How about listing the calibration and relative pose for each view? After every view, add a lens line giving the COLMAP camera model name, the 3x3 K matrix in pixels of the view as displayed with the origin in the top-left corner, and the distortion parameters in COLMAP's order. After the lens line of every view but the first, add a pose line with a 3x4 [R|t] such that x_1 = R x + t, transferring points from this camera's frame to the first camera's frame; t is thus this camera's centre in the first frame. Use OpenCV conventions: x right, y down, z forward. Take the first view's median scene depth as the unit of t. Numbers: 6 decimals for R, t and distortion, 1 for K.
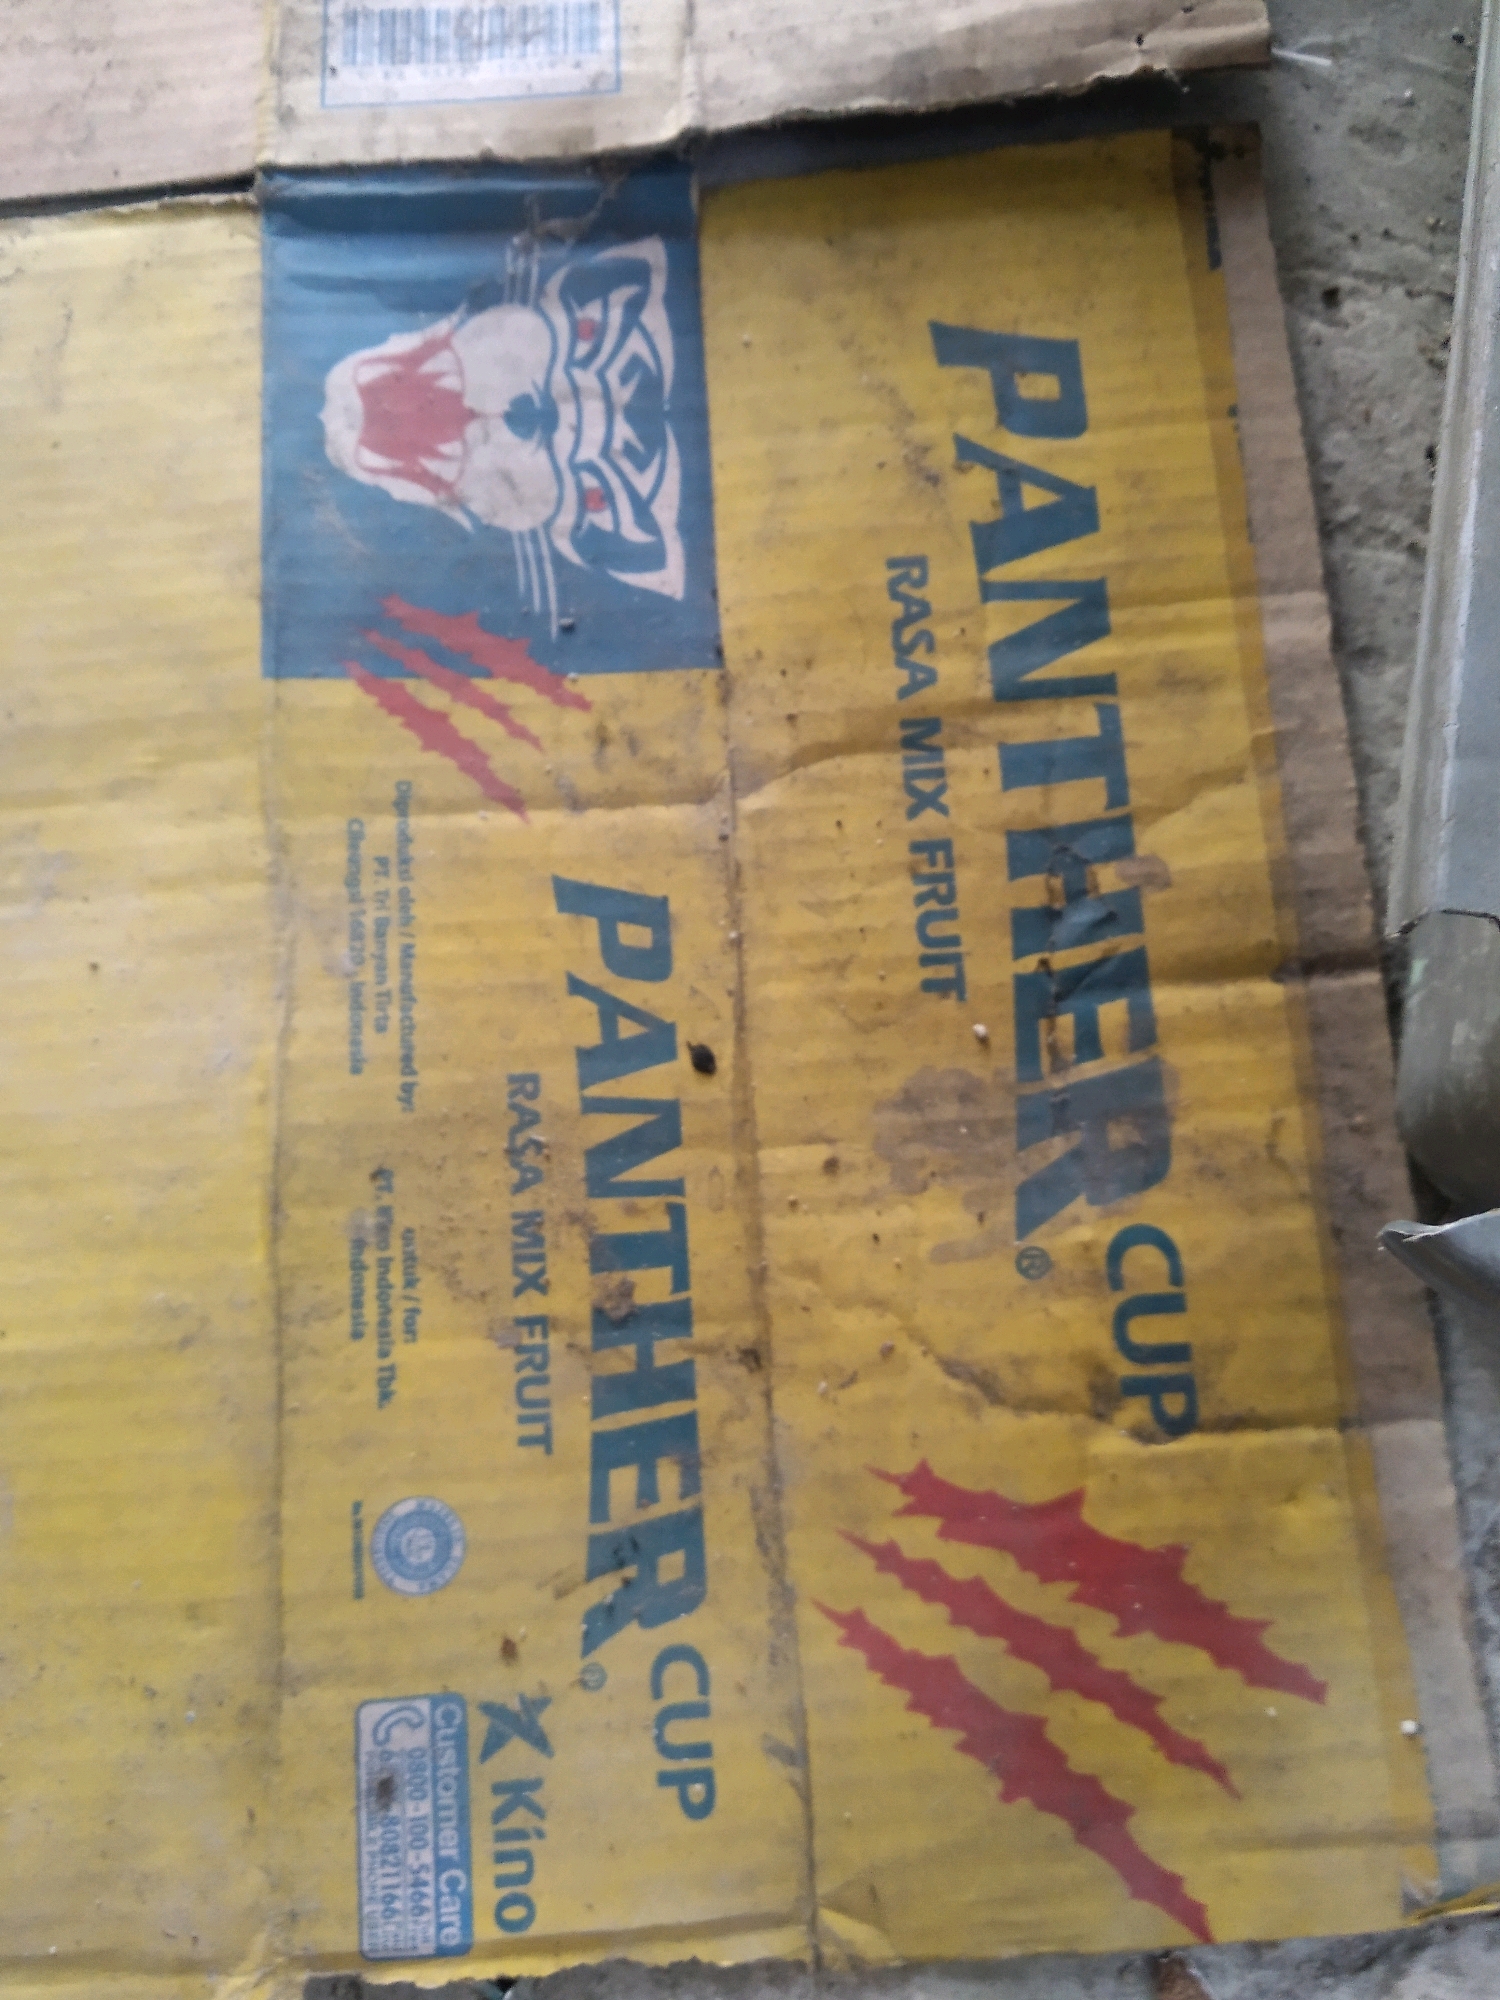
lens RADIAL K [[1640.5, 0, 748.9], [0, 1640.5, 1008.8], [0, 0, 1]] dist [-0.001411, -0.059113]
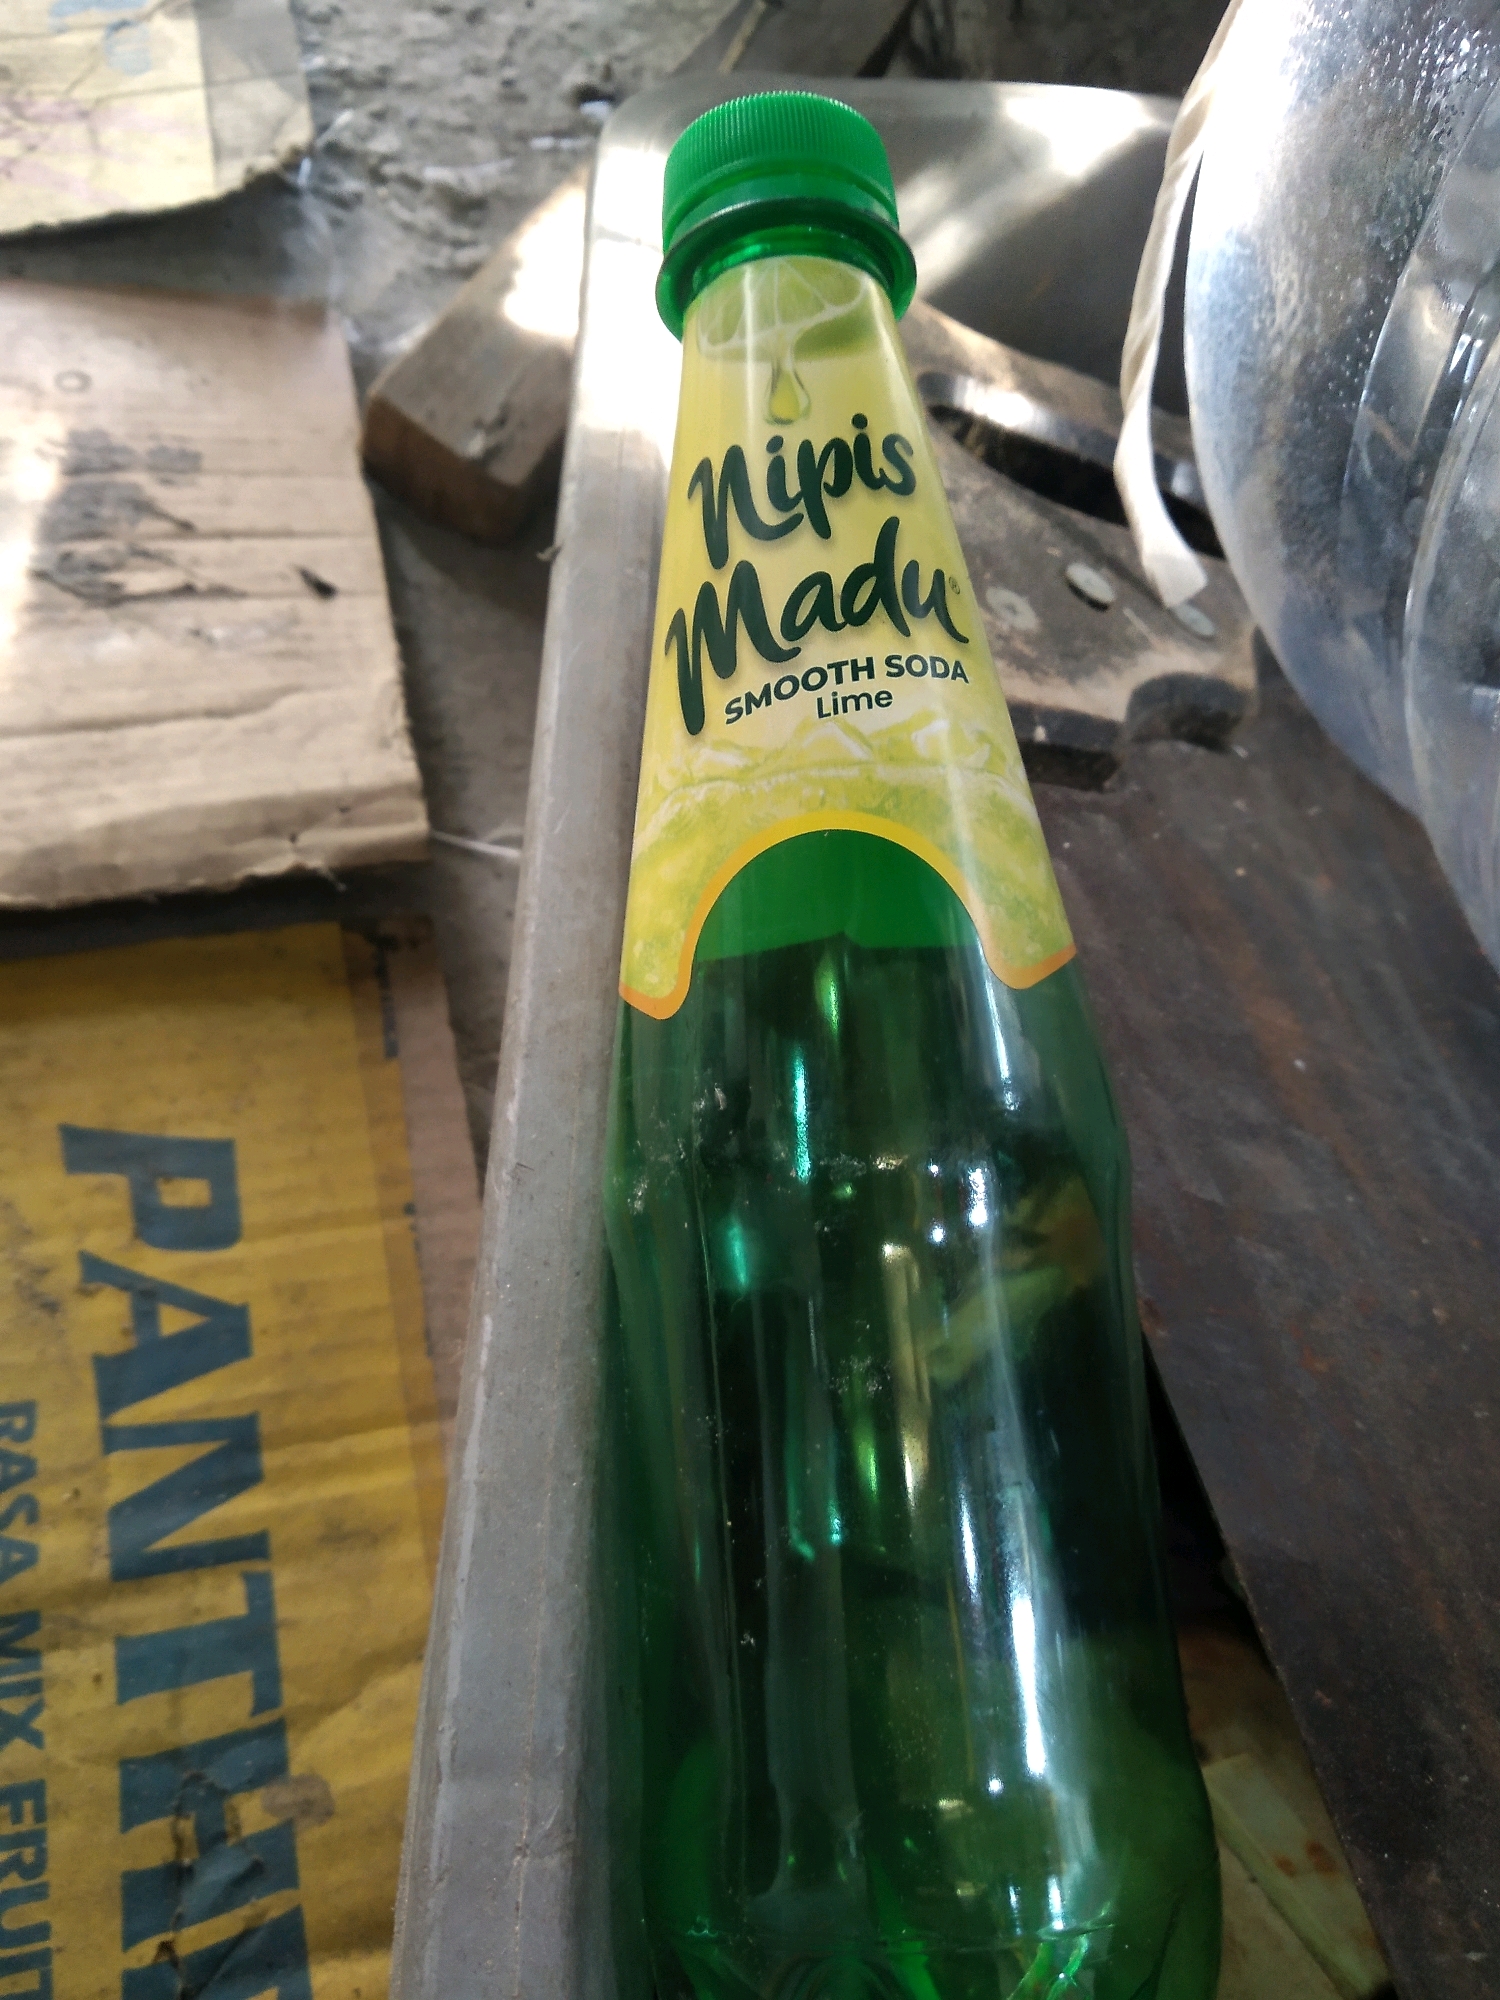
lens RADIAL K [[1567.0, 0, 747.6], [0, 1567.0, 1006.8], [0, 0, 1]] dist [0.034320, -0.062763]
pose [[0.965801, -0.016511, 0.258759, 0.254671], [0.112305, 0.926139, -0.360075, -0.136201], [-0.233702, 0.376820, 0.896320, 0.136075]]
